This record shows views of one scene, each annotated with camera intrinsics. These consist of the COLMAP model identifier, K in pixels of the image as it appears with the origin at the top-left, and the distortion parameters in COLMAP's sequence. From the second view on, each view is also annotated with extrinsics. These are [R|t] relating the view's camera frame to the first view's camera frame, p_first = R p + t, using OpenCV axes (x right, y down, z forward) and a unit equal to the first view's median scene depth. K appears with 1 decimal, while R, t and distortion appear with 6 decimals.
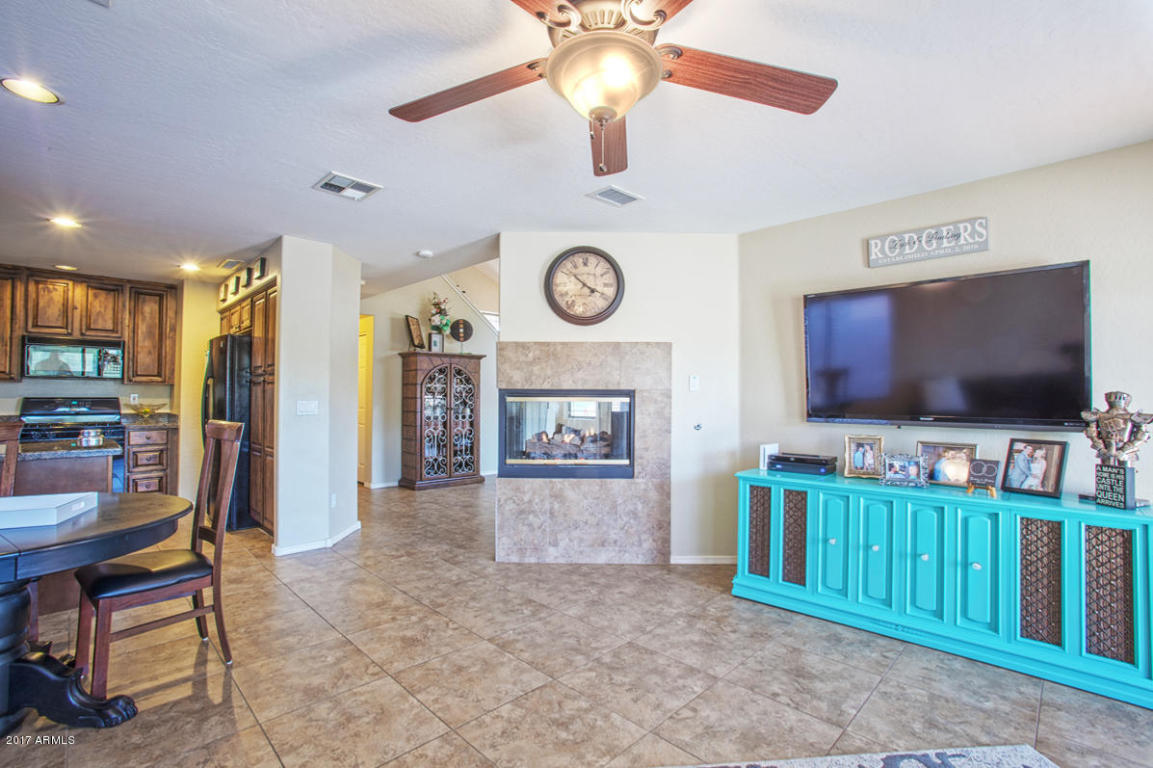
lens RADIAL K [[523.8, 0, 576.5], [0, 523.8, 384.0], [0, 0, 1]] dist [-0.094530, 0.050499]
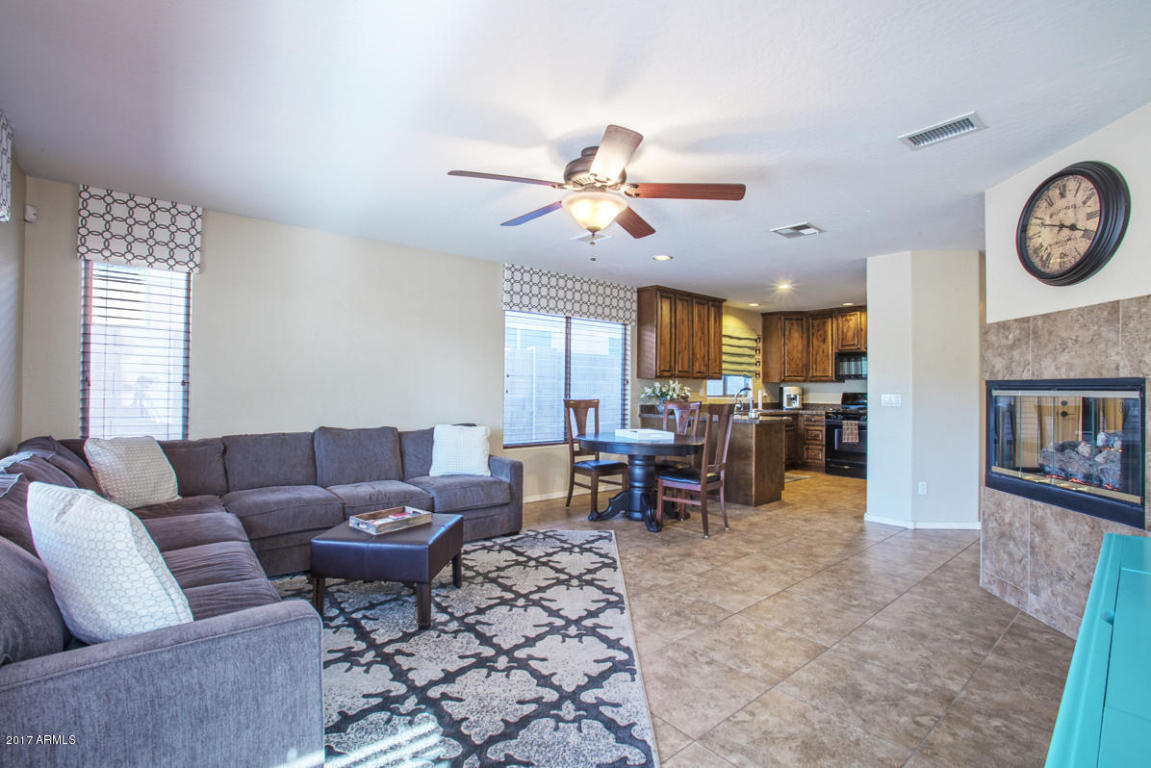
lens RADIAL K [[525.7, 0, 571.7], [0, 525.7, 380.9], [0, 0, 1]] dist [-0.064248, 0.026043]
pose [[-0.092957, -0.019142, -0.995486, 0.411107], [0.013680, 0.999696, -0.020500, 0.009942], [0.995576, -0.015524, -0.092667, 0.235557]]
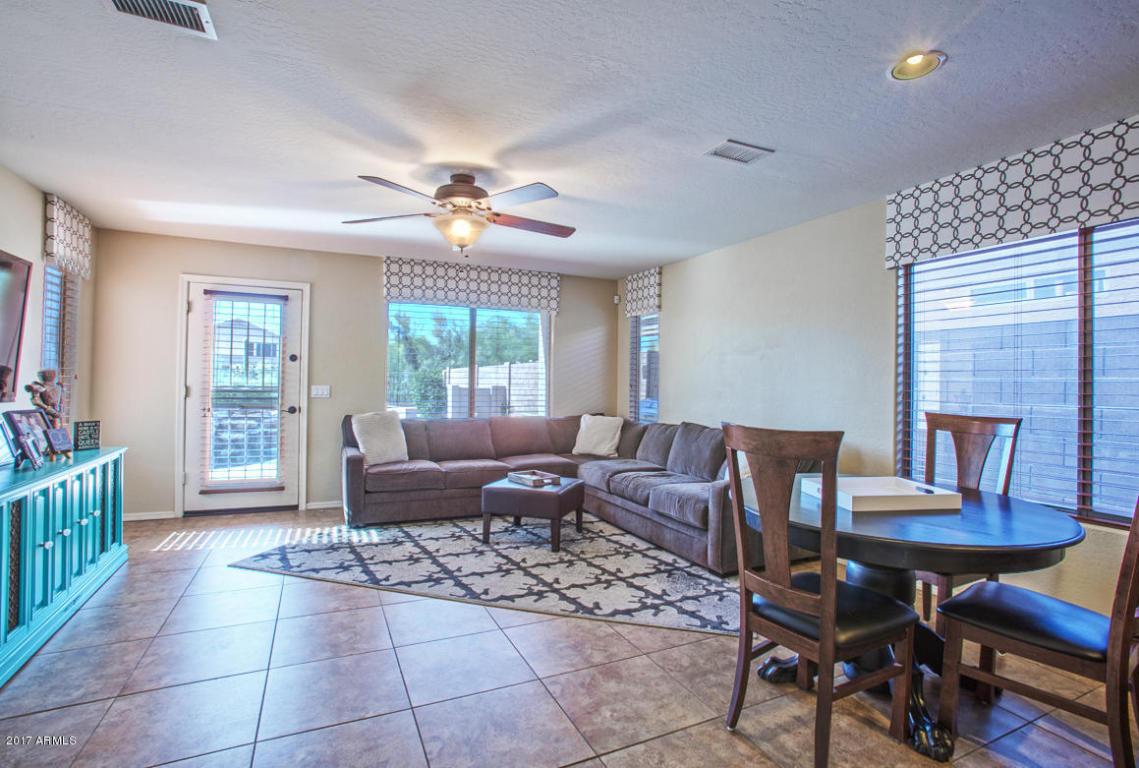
lens RADIAL K [[541.8, 0, 581.6], [0, 541.8, 381.6], [0, 0, 1]] dist [-0.029510, 0.000100]
pose [[-0.946165, -0.015579, 0.323309, -0.247421], [-0.026660, 0.999198, -0.029875, 0.016621], [-0.322584, -0.036886, -0.945822, 0.630844]]
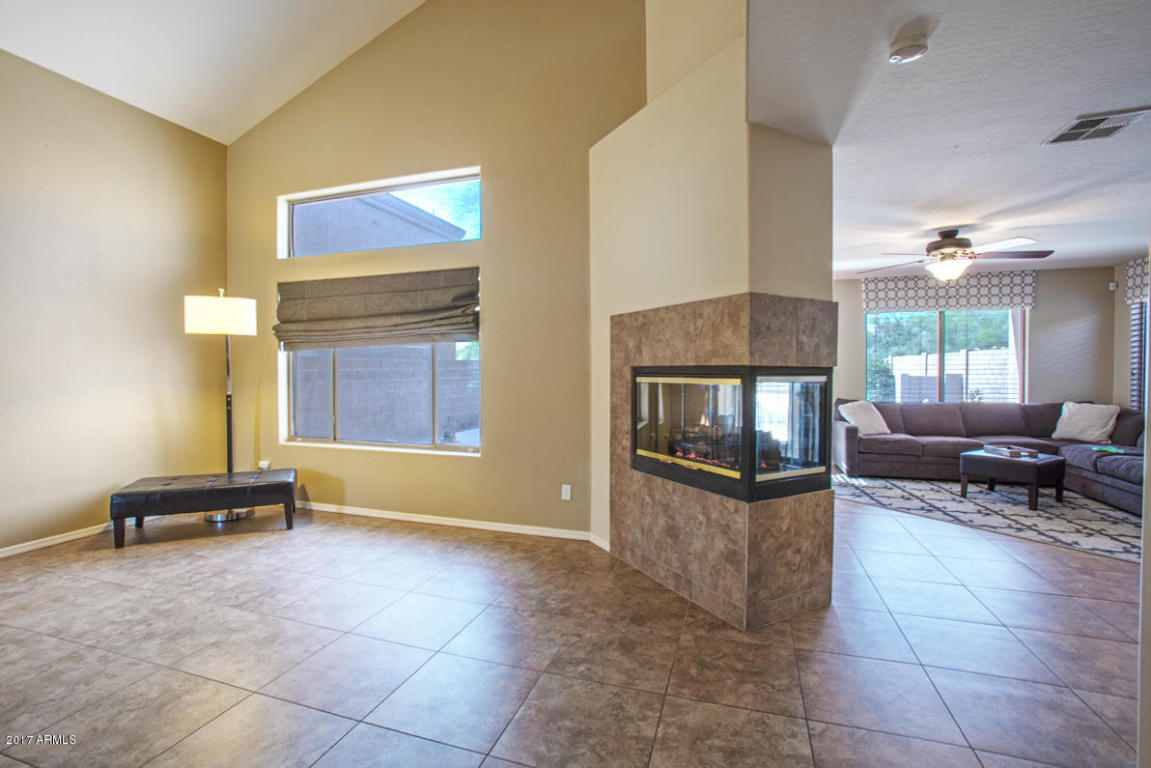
lens RADIAL K [[525.7, 0, 571.7], [0, 525.7, 380.9], [0, 0, 1]] dist [-0.064248, 0.026043]
pose [[-0.448244, -0.021597, 0.893650, -0.359274], [-0.023180, 0.999653, 0.012532, 0.015926], [-0.893611, -0.015097, -0.448589, 0.936890]]
